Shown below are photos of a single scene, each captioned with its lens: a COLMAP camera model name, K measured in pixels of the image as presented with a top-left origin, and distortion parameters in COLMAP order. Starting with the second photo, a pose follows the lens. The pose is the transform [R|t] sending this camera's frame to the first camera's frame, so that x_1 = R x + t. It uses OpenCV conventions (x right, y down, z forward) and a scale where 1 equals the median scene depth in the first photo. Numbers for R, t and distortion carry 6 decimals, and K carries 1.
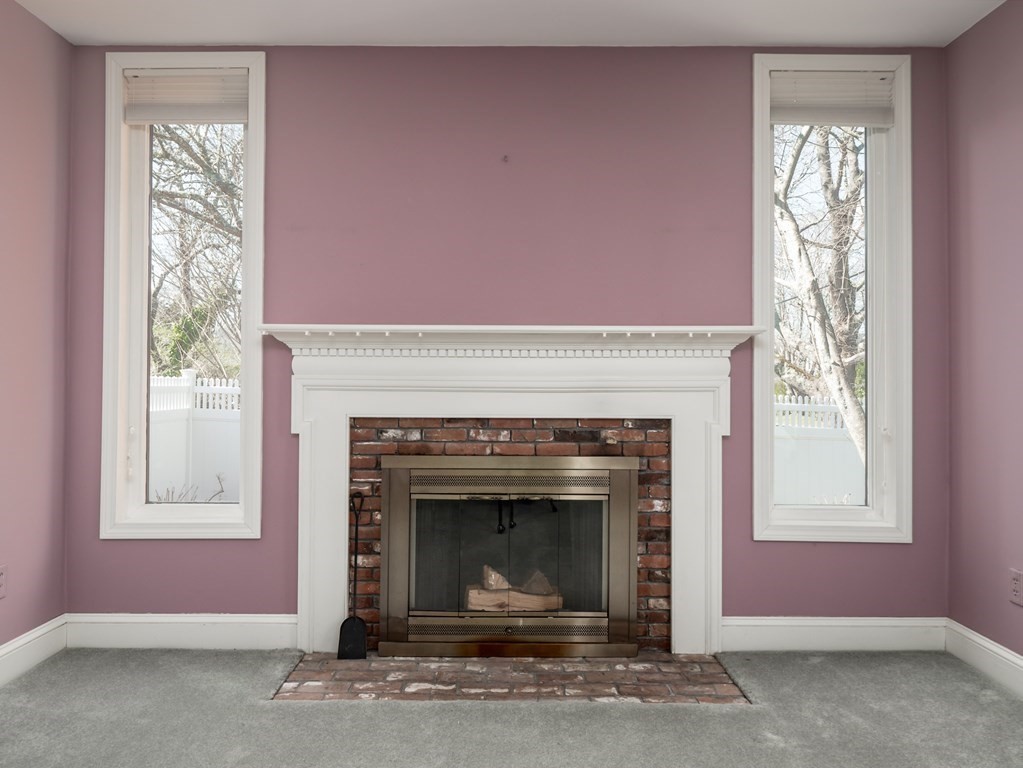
lens RADIAL K [[658.1, 0, 509.6], [0, 658.1, 373.5], [0, 0, 1]] dist [-0.004795, -0.001208]
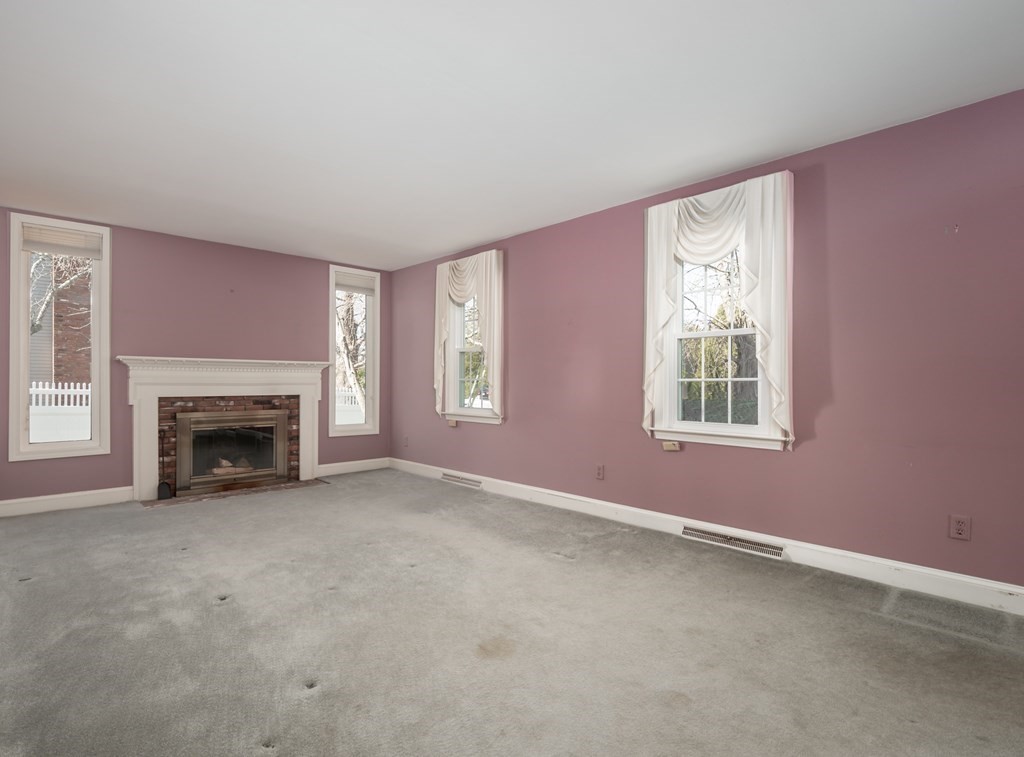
lens RADIAL K [[508.5, 0, 511.2], [0, 508.5, 382.8], [0, 0, 1]] dist [-0.001636, -0.000404]
pose [[0.709437, -0.003311, 0.704761, -0.613557], [-0.011599, 0.999799, 0.016373, -0.025648], [-0.704673, -0.019791, 0.709256, -1.102076]]
